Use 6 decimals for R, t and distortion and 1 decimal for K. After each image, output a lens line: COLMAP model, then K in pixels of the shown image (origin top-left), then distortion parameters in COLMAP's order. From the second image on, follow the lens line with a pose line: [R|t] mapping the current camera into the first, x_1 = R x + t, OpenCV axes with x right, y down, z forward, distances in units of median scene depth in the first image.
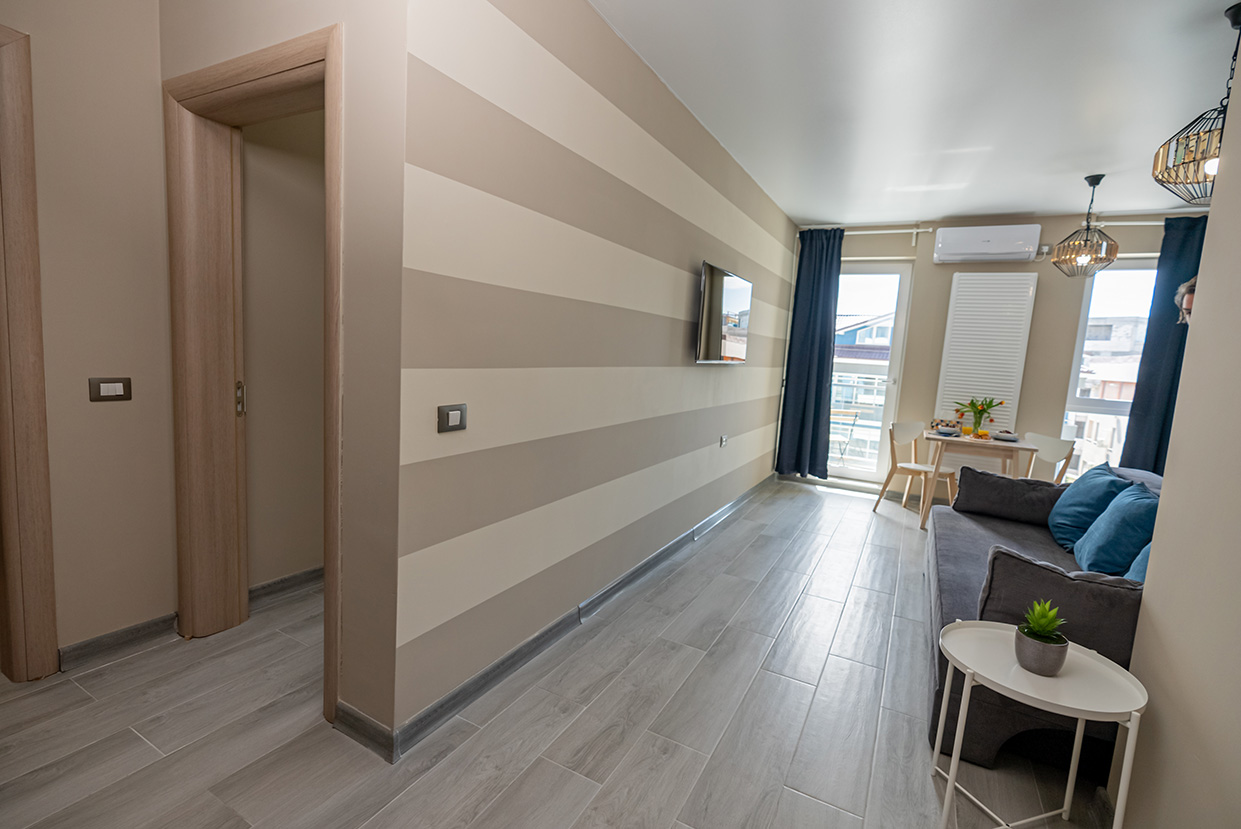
lens RADIAL K [[569.0, 0, 616.6], [0, 569.0, 412.8], [0, 0, 1]] dist [-0.001445, -0.000071]
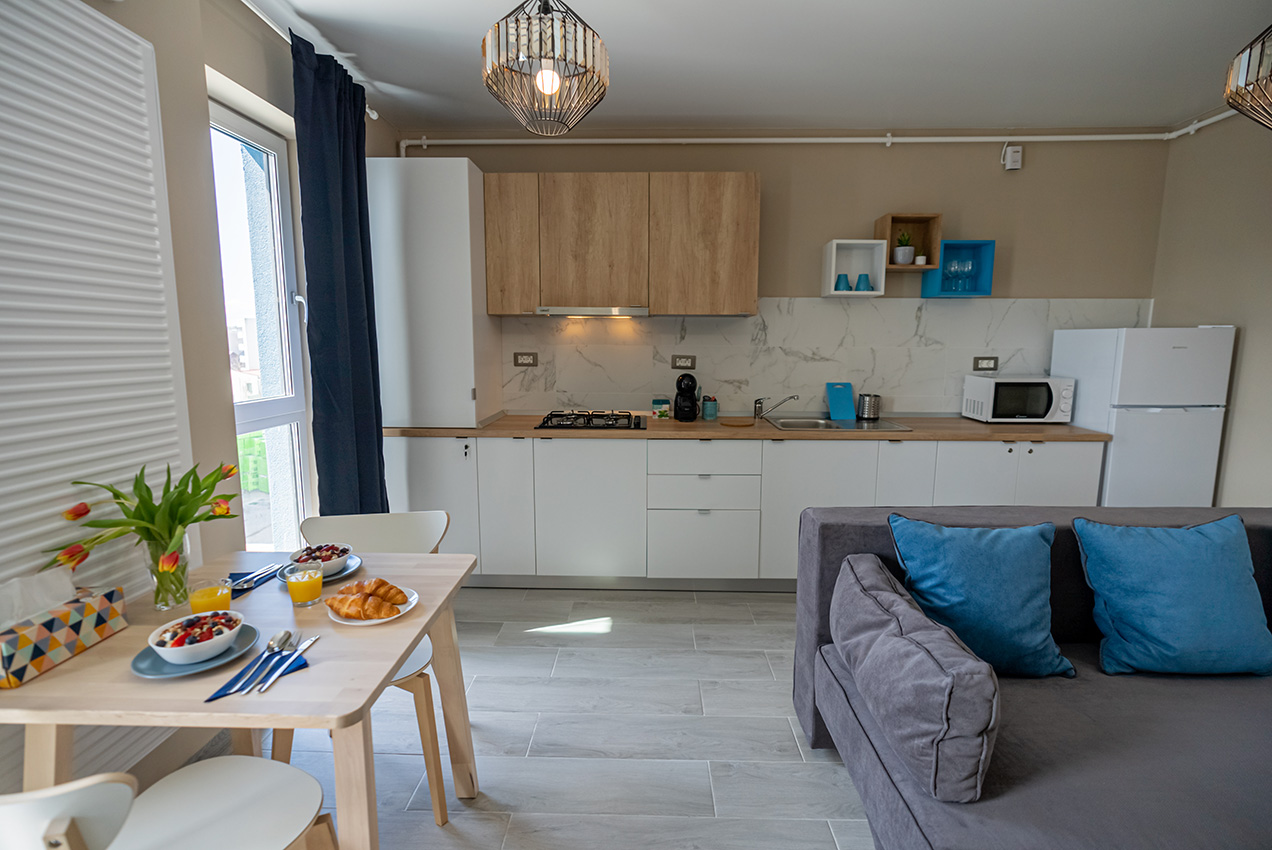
lens RADIAL K [[574.3, 0, 638.9], [0, 574.3, 420.1], [0, 0, 1]] dist [-0.013985, 0.006271]
pose [[-0.455862, -0.186559, 0.870279, 0.294135], [0.066400, 0.967933, 0.242274, -0.100358], [-0.887570, 0.168230, -0.428856, 0.883417]]
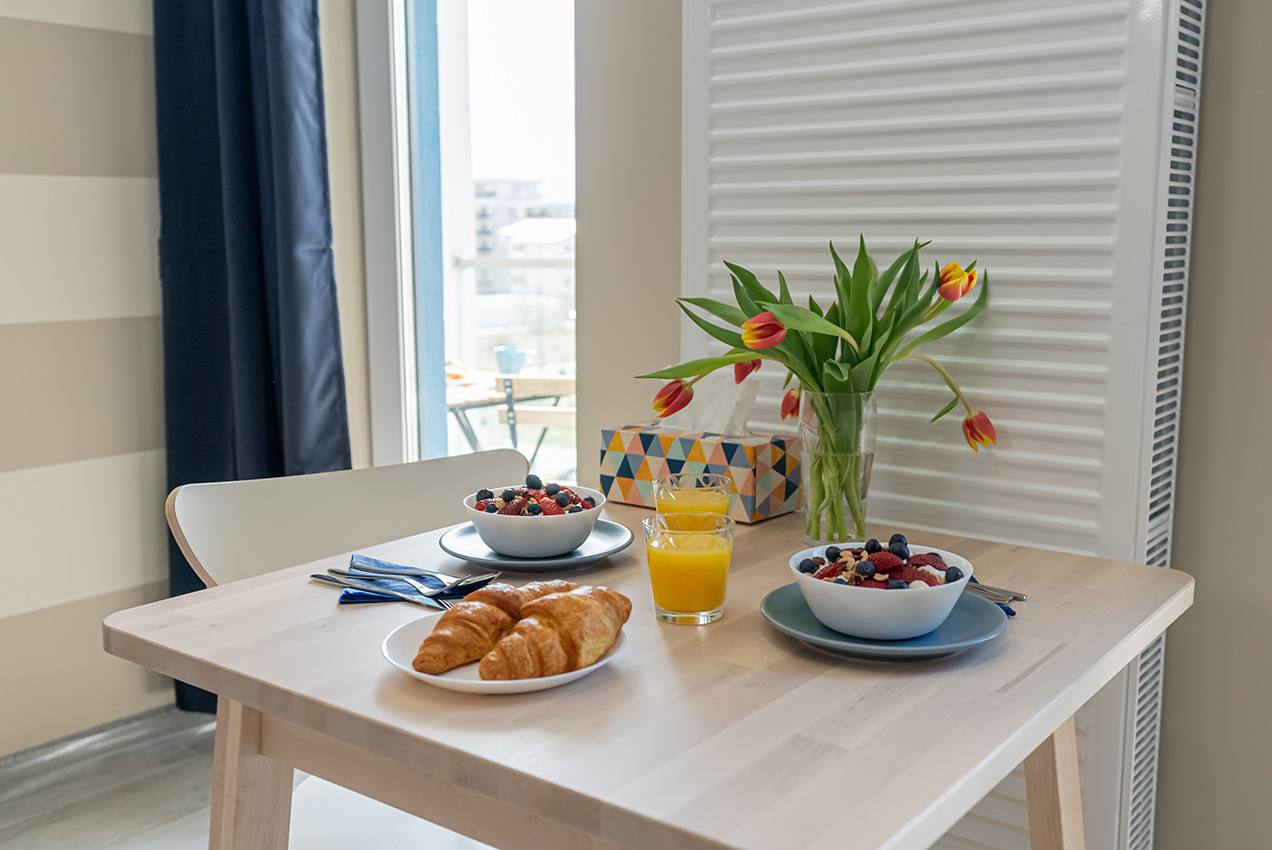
lens RADIAL K [[1226.8, 0, 636.0], [0, 1226.8, 425.0], [0, 0, 1]] dist [0.006237, 0.000519]
pose [[0.983658, -0.038070, -0.175976, 0.624491], [0.044158, 0.998549, 0.030807, 0.000794], [0.174547, -0.038075, 0.983912, 0.706444]]
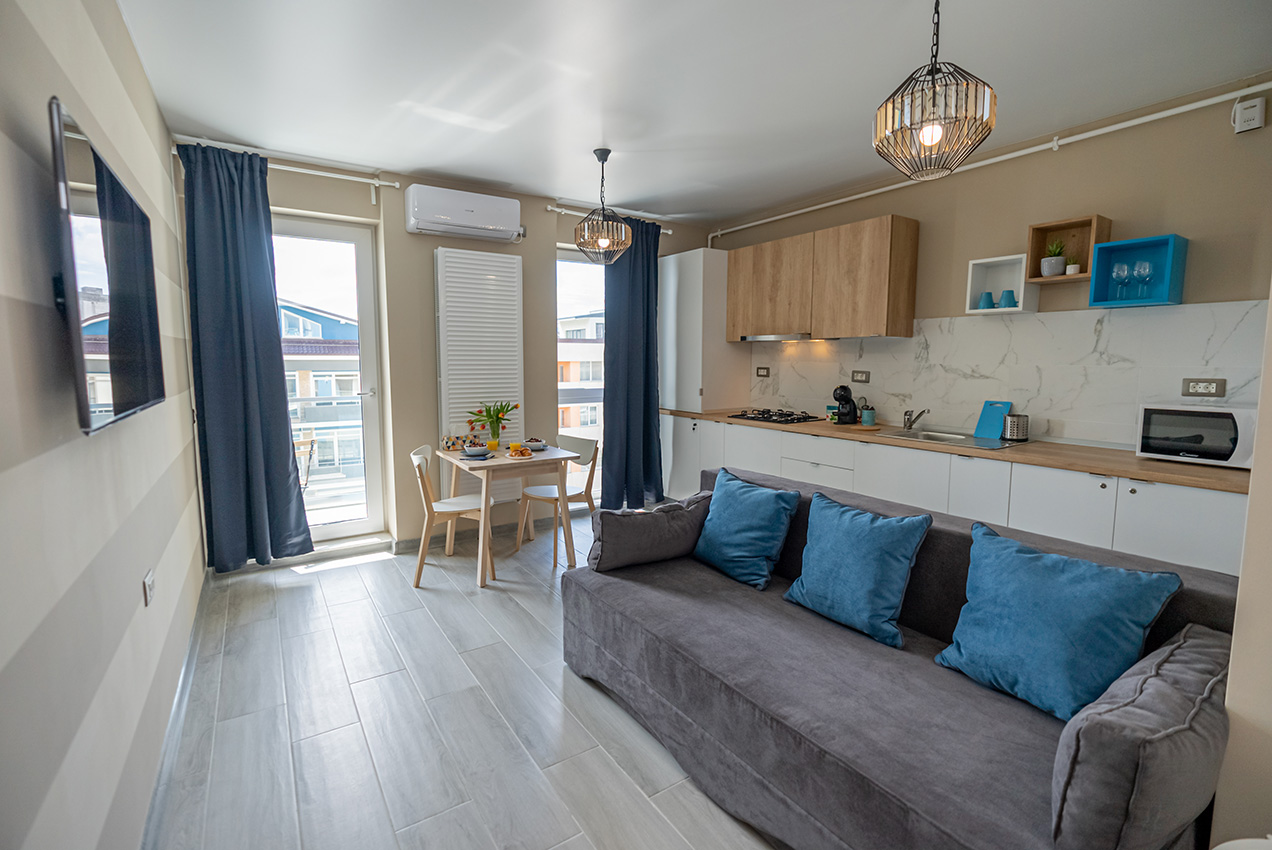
lens RADIAL K [[574.3, 0, 638.9], [0, 574.3, 420.1], [0, 0, 1]] dist [-0.013985, 0.006271]
pose [[0.464031, -0.158683, 0.871490, 0.004310], [0.127592, 0.985538, 0.111512, -0.066616], [-0.876582, 0.059450, 0.477567, 0.405296]]
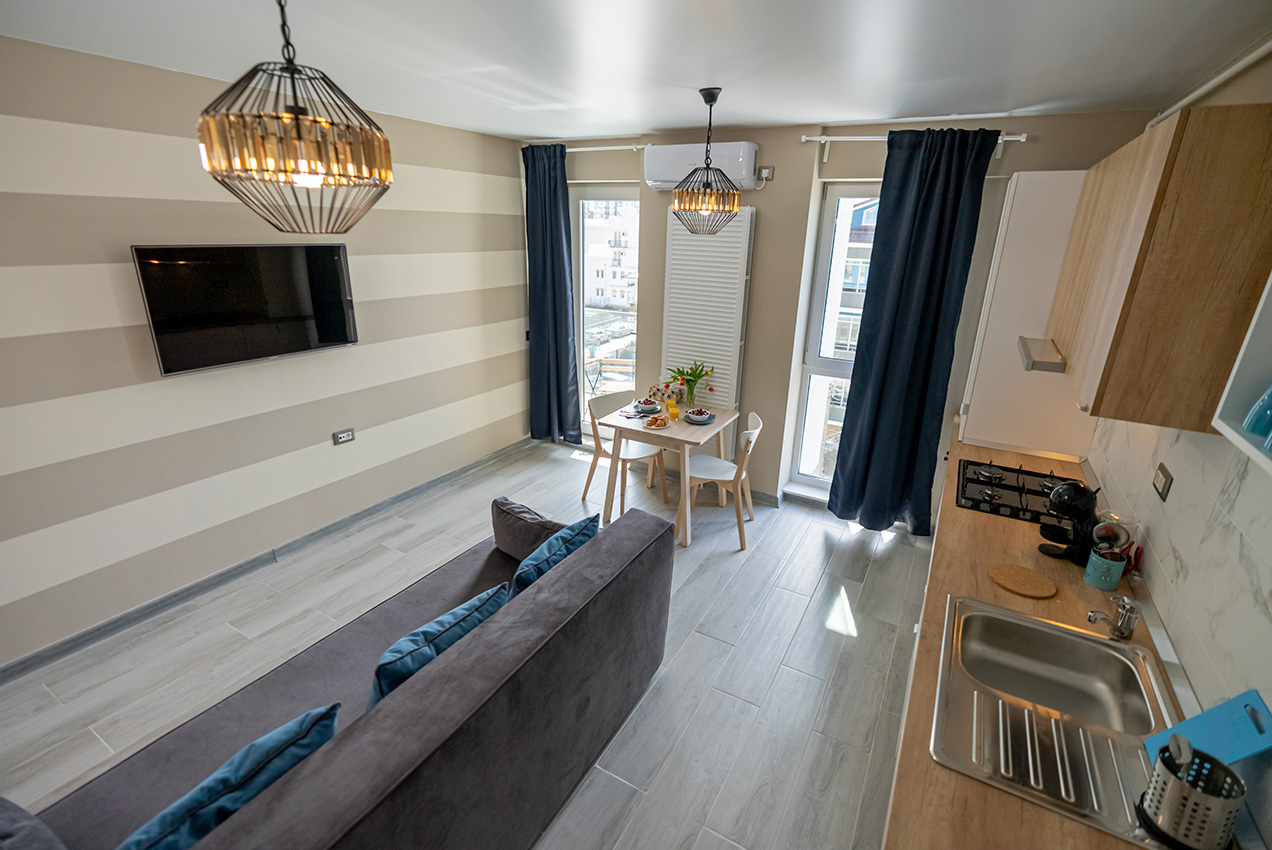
lens RADIAL K [[574.3, 0, 638.9], [0, 574.3, 420.1], [0, 0, 1]] dist [-0.013985, 0.006271]
pose [[0.999009, -0.026643, -0.035661, 0.574482], [0.033543, 0.977215, 0.209586, -0.122234], [0.029265, -0.210575, 0.977140, 0.155635]]
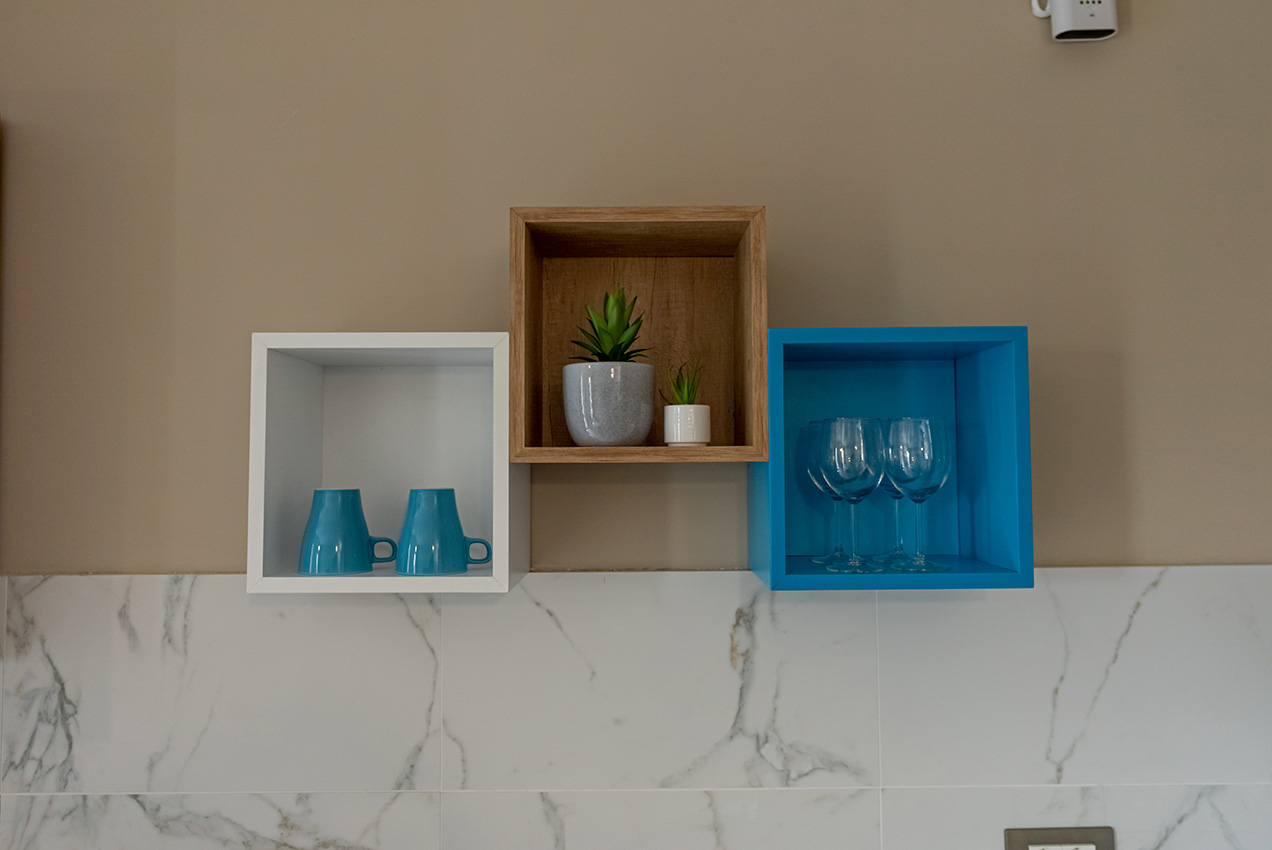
lens RADIAL K [[863.2, 0, 642.0], [0, 863.2, 408.8], [0, 0, 1]] dist [-0.000413, 0.000923]
pose [[-0.476139, -0.026410, 0.878974, 0.574408], [0.076593, 0.994505, 0.071371, -0.116278], [-0.876028, 0.101306, -0.471499, 0.391554]]
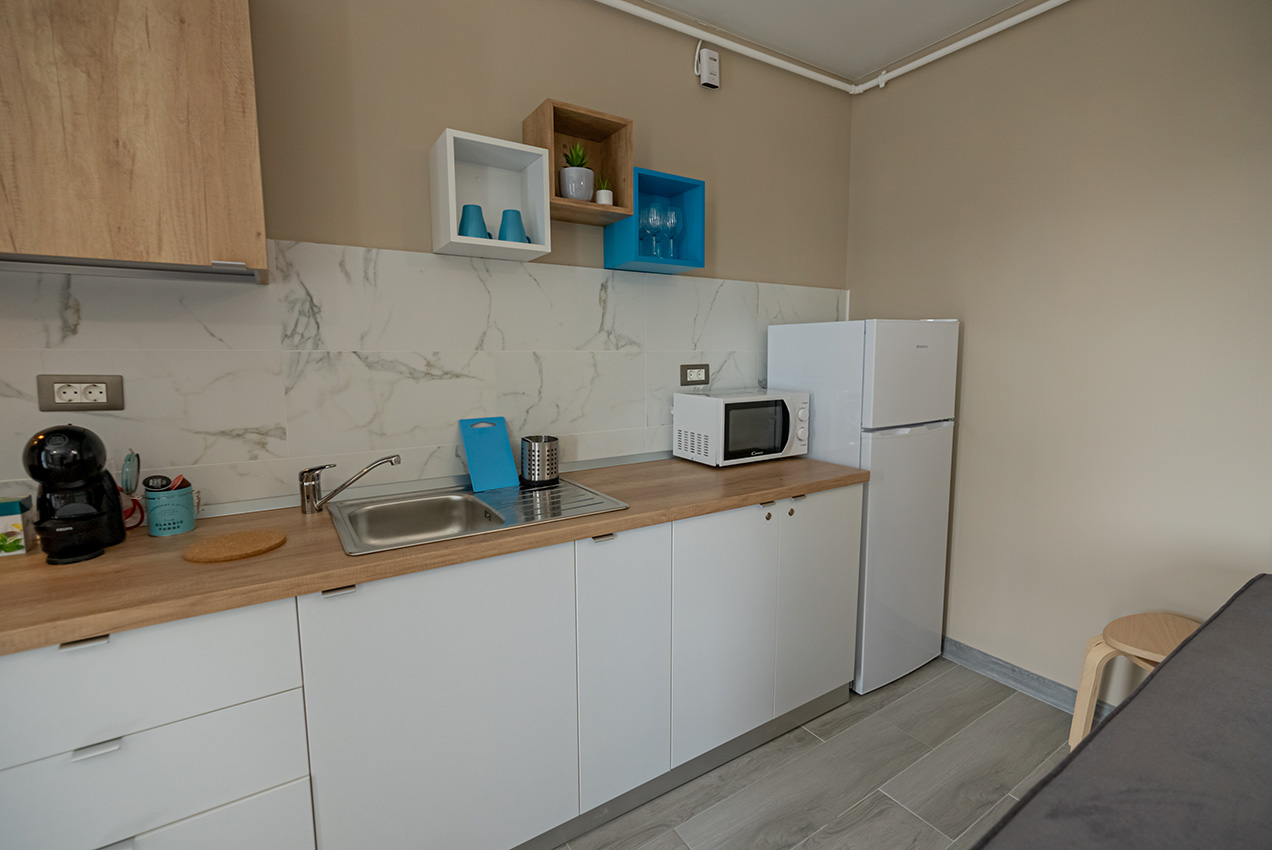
lens RADIAL K [[574.3, 0, 638.9], [0, 574.3, 420.1], [0, 0, 1]] dist [-0.013985, 0.006271]
pose [[-0.880159, -0.113016, 0.461029, 0.542191], [0.001016, 0.970792, 0.239919, -0.046102], [-0.474678, 0.211635, -0.854337, 0.626020]]
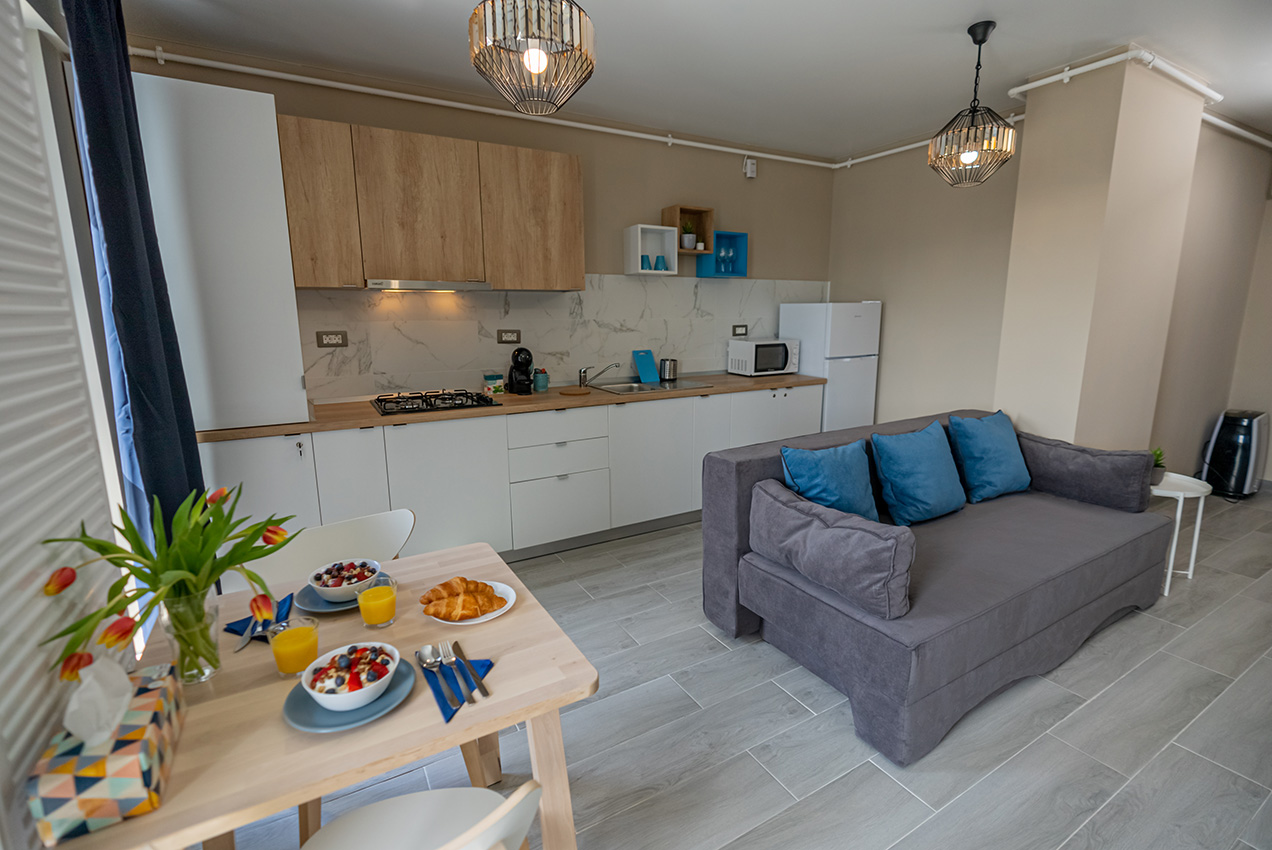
lens RADIAL K [[574.3, 0, 638.9], [0, 574.3, 420.1], [0, 0, 1]] dist [-0.013985, 0.006271]
pose [[-0.852993, -0.156481, 0.497912, 0.388970], [0.007837, 0.950049, 0.312002, -0.117136], [-0.521863, 0.270038, -0.809159, 1.040758]]
